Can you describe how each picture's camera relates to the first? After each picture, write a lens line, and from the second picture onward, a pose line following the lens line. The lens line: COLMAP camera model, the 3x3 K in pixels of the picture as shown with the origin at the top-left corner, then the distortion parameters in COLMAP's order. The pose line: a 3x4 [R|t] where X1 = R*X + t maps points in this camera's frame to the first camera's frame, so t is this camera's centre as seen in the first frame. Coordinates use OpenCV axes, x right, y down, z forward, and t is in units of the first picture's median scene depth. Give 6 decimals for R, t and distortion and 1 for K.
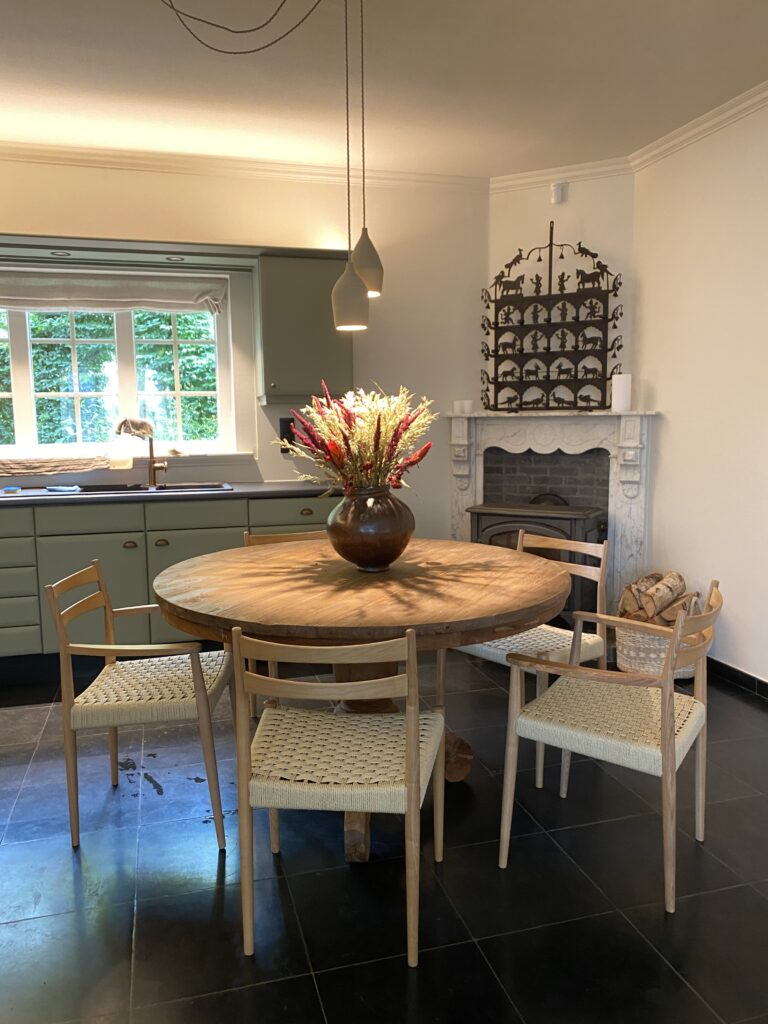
lens RADIAL K [[784.3, 0, 384.0], [0, 784.3, 512.0], [0, 0, 1]] dist [-0.001198, -0.000287]
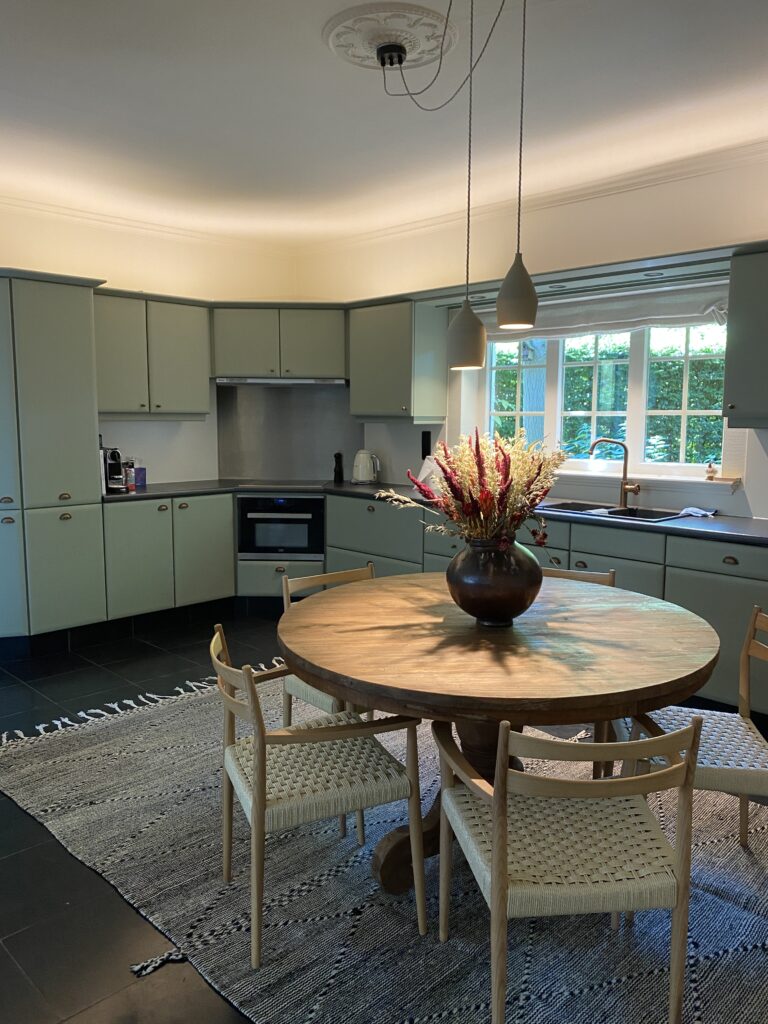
lens RADIAL K [[769.1, 0, 384.0], [0, 769.1, 512.0], [0, 0, 1]] dist [0.004812, 0.001733]
pose [[0.476301, 0.126427, -0.870146, 0.421787], [-0.116351, 0.989969, 0.080148, -0.072314], [0.871550, 0.063068, 0.486234, 0.271391]]
